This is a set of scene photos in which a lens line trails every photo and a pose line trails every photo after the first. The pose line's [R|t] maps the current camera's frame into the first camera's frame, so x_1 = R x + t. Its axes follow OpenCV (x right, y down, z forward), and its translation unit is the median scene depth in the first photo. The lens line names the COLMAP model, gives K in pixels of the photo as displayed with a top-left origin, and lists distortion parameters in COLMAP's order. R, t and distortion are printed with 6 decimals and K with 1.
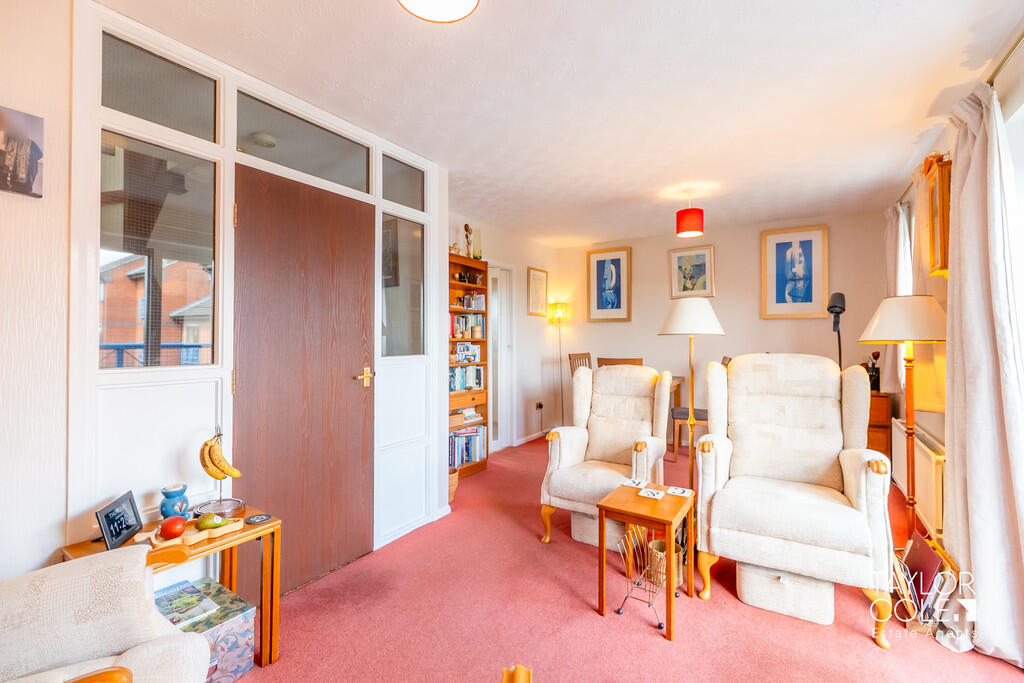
lens RADIAL K [[444.7, 0, 513.2], [0, 444.7, 339.4], [0, 0, 1]] dist [-0.001997, -0.000269]
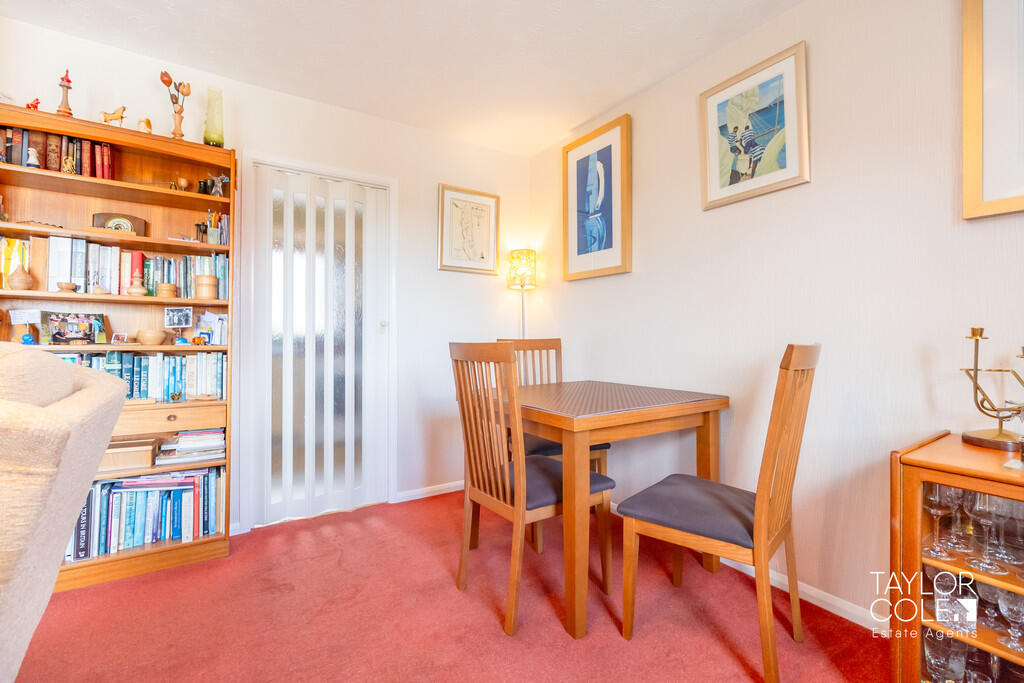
lens RADIAL K [[444.7, 0, 509.5], [0, 444.7, 335.6], [0, 0, 1]] dist [-0.001997, -0.000269]
pose [[0.916164, 0.007020, -0.400742, 0.339029], [-0.007036, 0.999974, 0.001431, 0.027384], [0.400742, 0.001509, 0.916190, 0.515933]]
